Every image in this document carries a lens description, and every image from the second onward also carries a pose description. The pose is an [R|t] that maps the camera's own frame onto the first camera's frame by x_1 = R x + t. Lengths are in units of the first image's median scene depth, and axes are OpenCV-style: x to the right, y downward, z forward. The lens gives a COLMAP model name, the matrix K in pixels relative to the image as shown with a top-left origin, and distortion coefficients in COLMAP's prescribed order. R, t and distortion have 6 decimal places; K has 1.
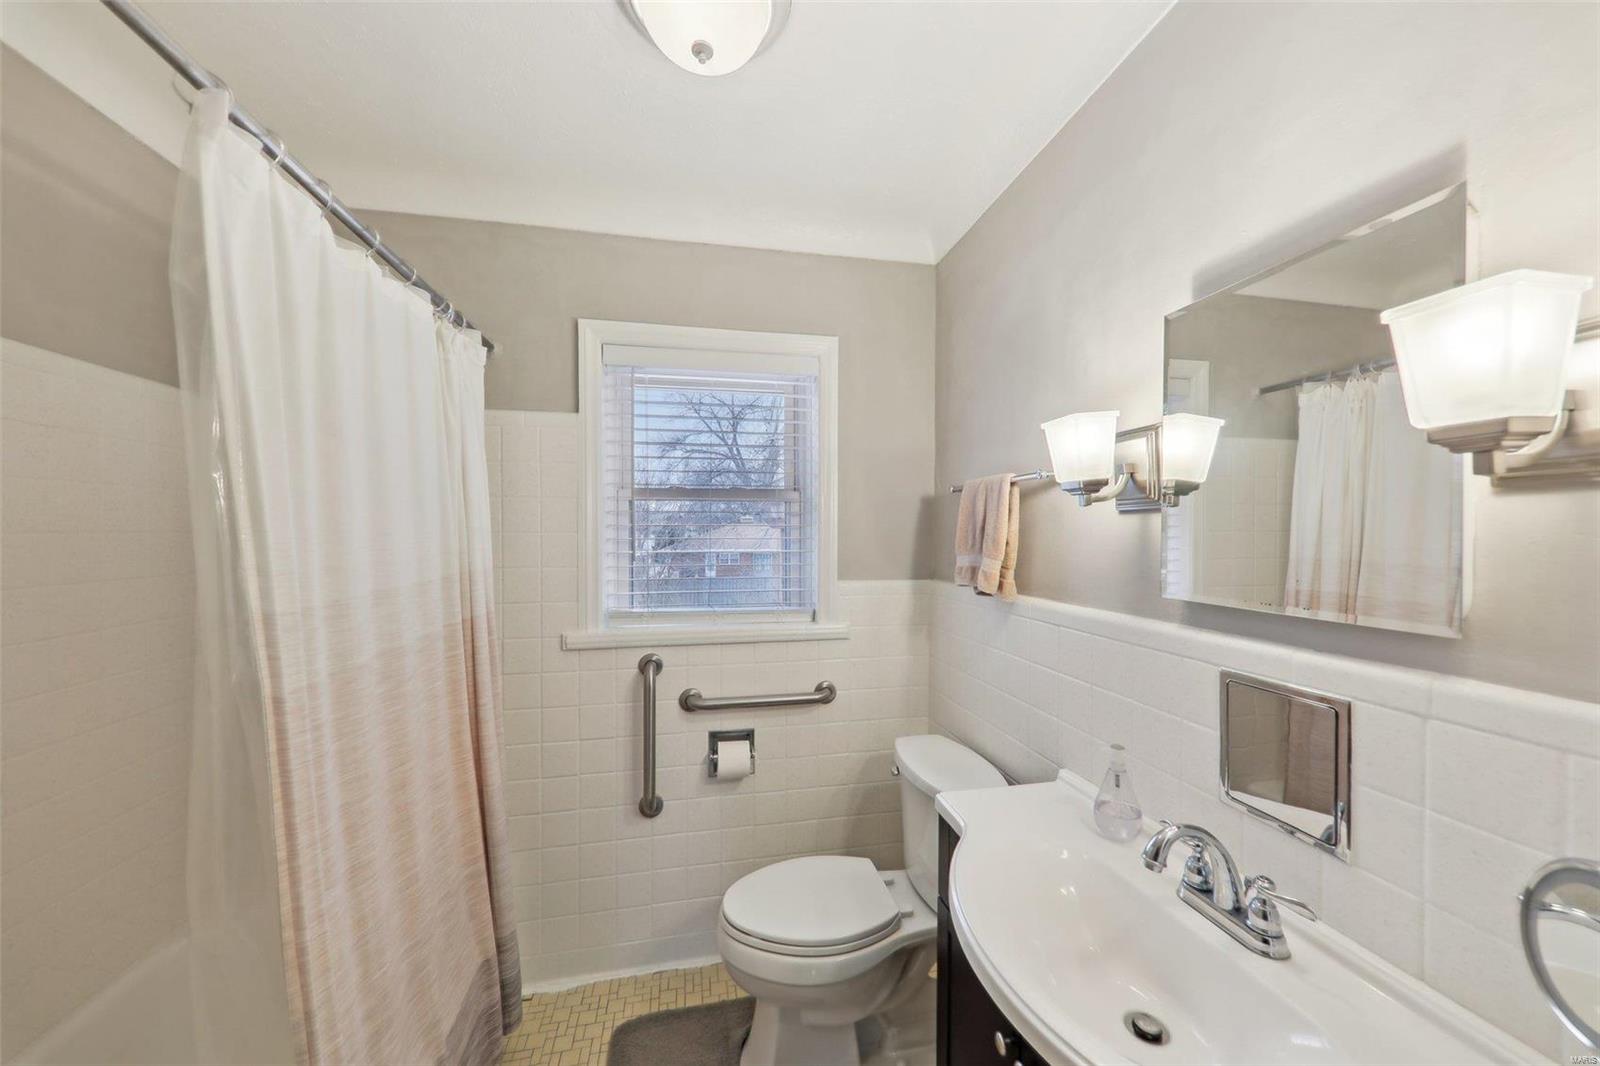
lens RADIAL K [[567.9, 0, 794.8], [0, 567.9, 534.0], [0, 0, 1]] dist [0.000285, -0.002190]
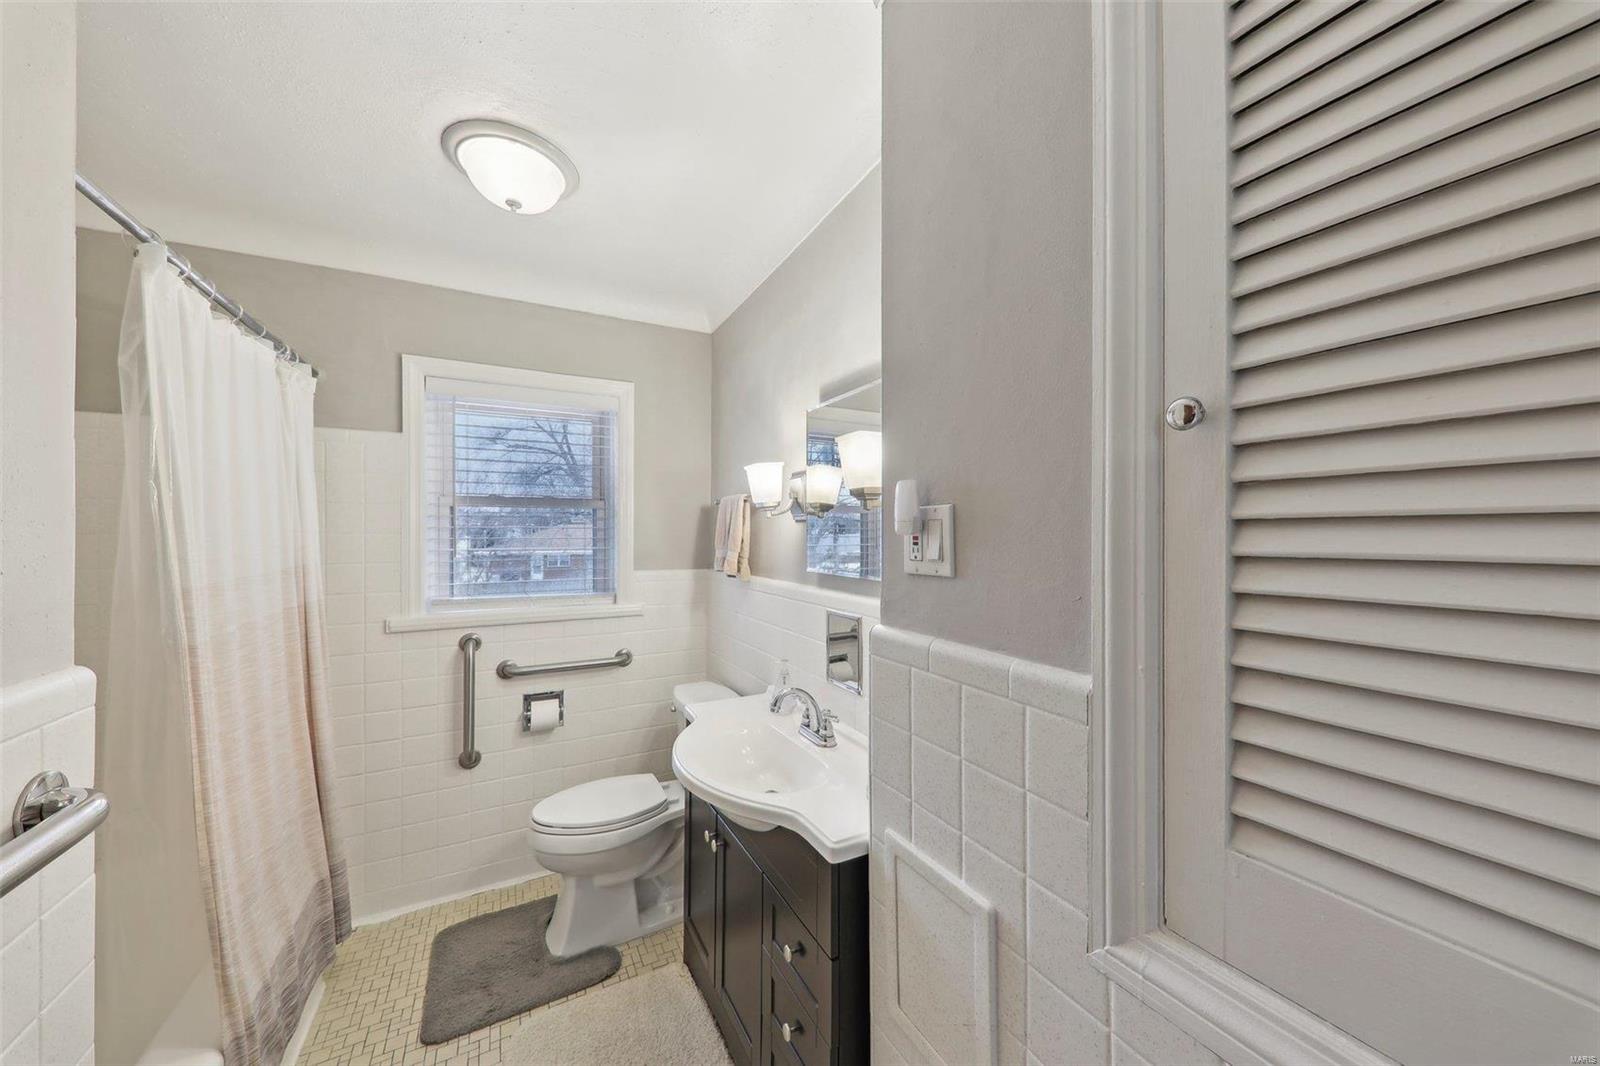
lens RADIAL K [[567.9, 0, 808.1], [0, 567.9, 530.5], [0, 0, 1]] dist [0.000285, -0.002190]
pose [[0.956433, 0.001497, 0.291949, 0.102033], [0.000726, 0.999972, -0.007504, 0.000788], [-0.291952, 0.007389, 0.956404, -0.463771]]
